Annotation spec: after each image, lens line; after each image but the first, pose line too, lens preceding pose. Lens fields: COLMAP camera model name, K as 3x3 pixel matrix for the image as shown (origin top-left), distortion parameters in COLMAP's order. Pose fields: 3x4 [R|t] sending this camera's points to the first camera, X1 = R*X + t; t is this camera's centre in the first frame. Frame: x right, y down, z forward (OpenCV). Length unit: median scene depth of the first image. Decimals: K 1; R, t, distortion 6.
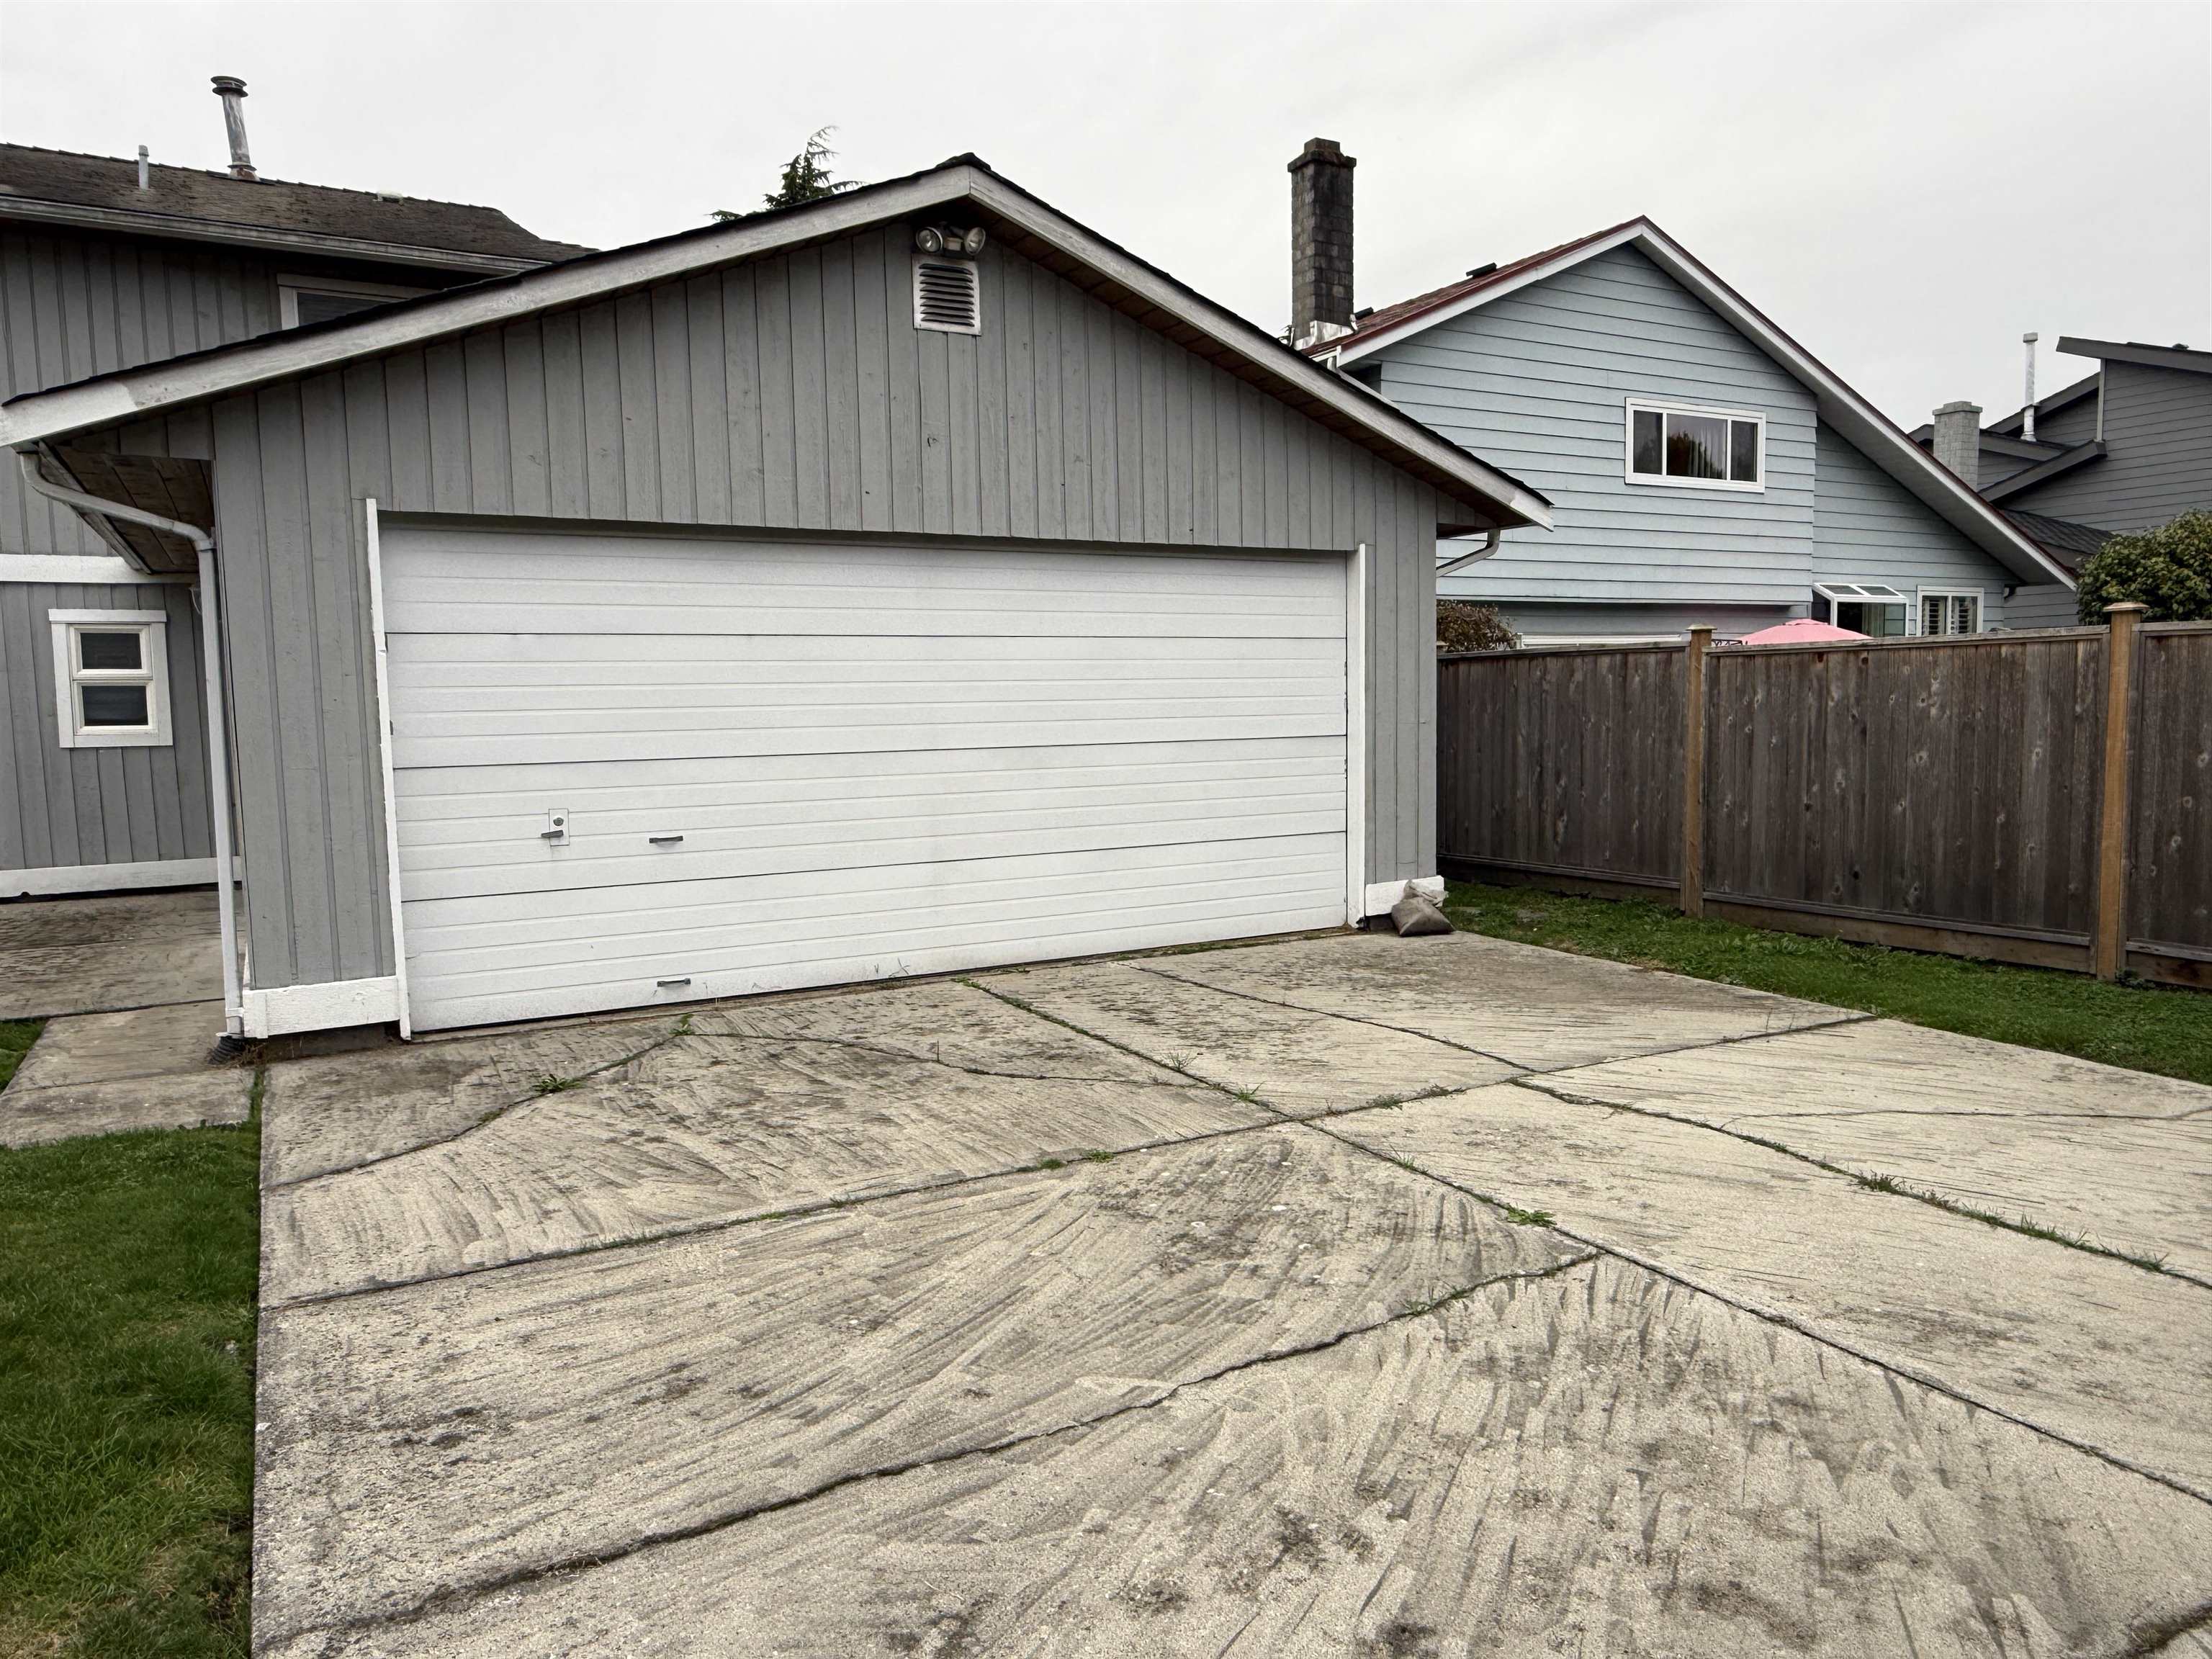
lens RADIAL K [[1503.6, 0, 1117.5], [0, 1503.6, 831.9], [0, 0, 1]] dist [-0.003169, -0.000828]
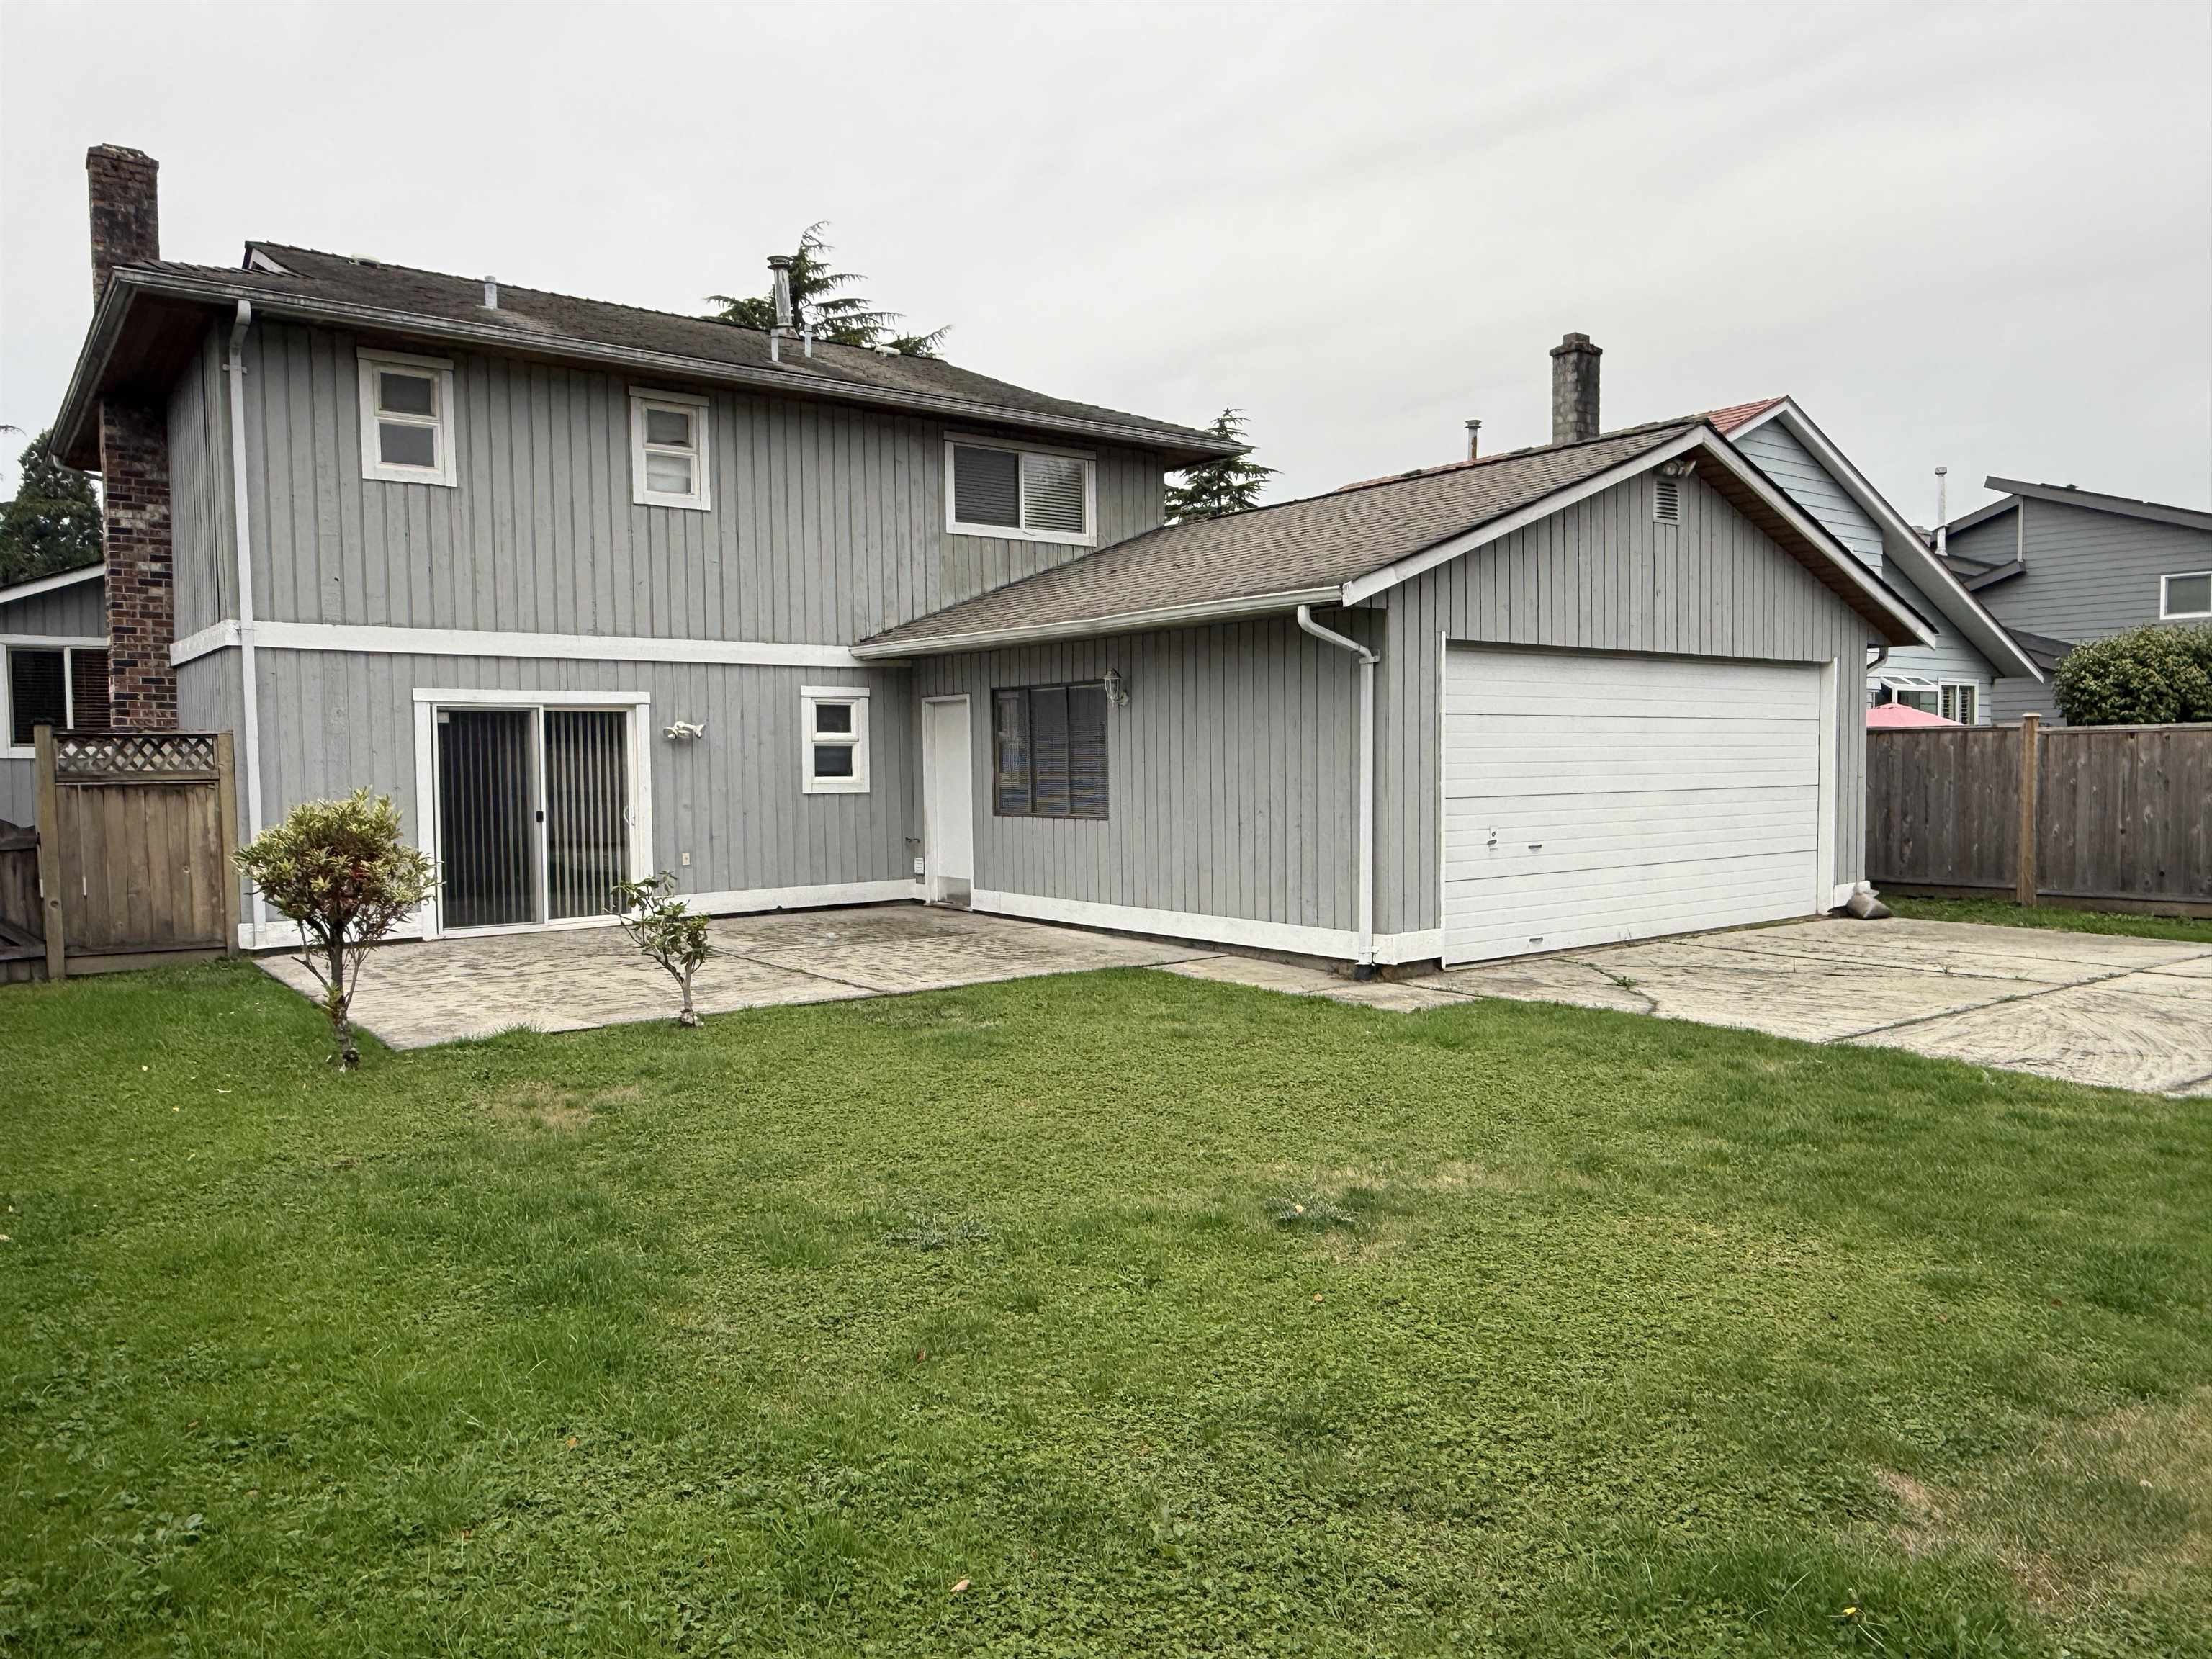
lens RADIAL K [[1551.2, 0, 1103.5], [0, 1551.2, 836.5], [0, 0, 1]] dist [-0.001767, -0.000653]
pose [[0.990095, -0.001204, 0.140394, -0.756855], [0.007440, 0.999008, -0.043900, 0.048089], [-0.140202, 0.044509, 0.989122, -0.409924]]
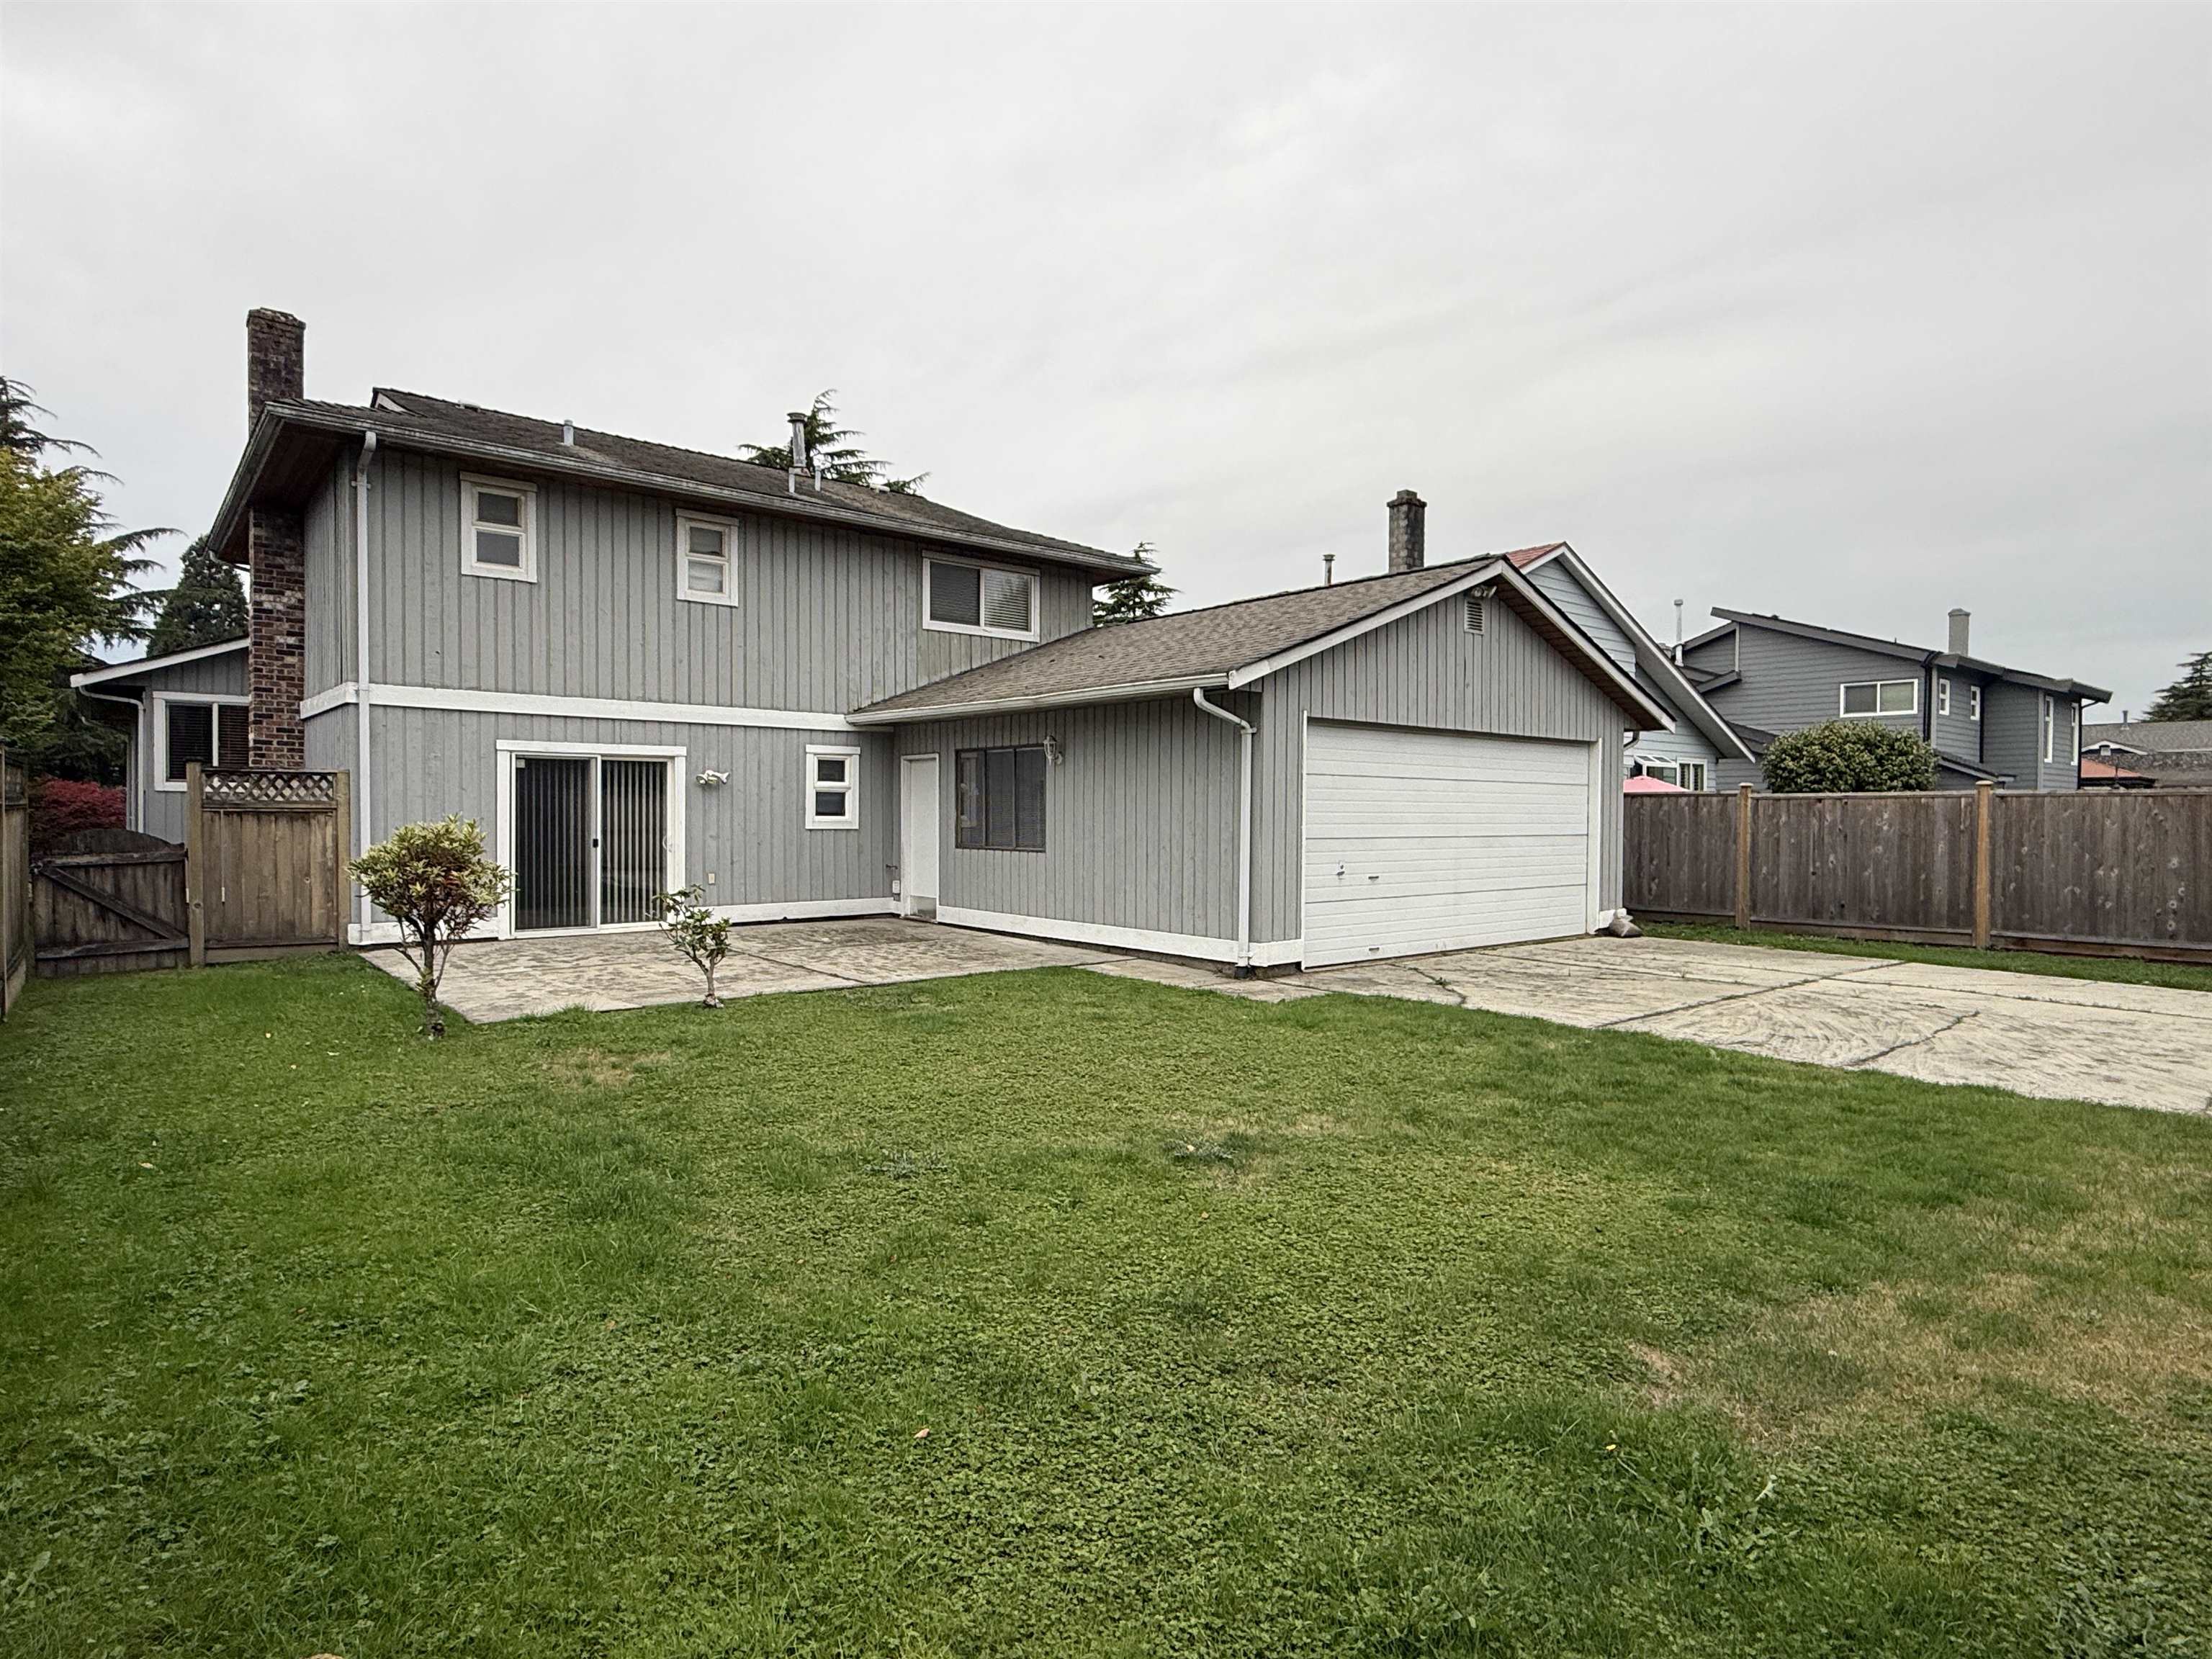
lens RADIAL K [[1207.4, 0, 1093.7], [0, 1207.4, 829.9], [0, 0, 1]] dist [-0.000623, -0.002088]
pose [[0.982865, 0.019835, 0.183255, -0.758001], [-0.005490, 0.996903, -0.078454, 0.055140], [-0.184244, 0.076103, 0.979930, -0.411414]]
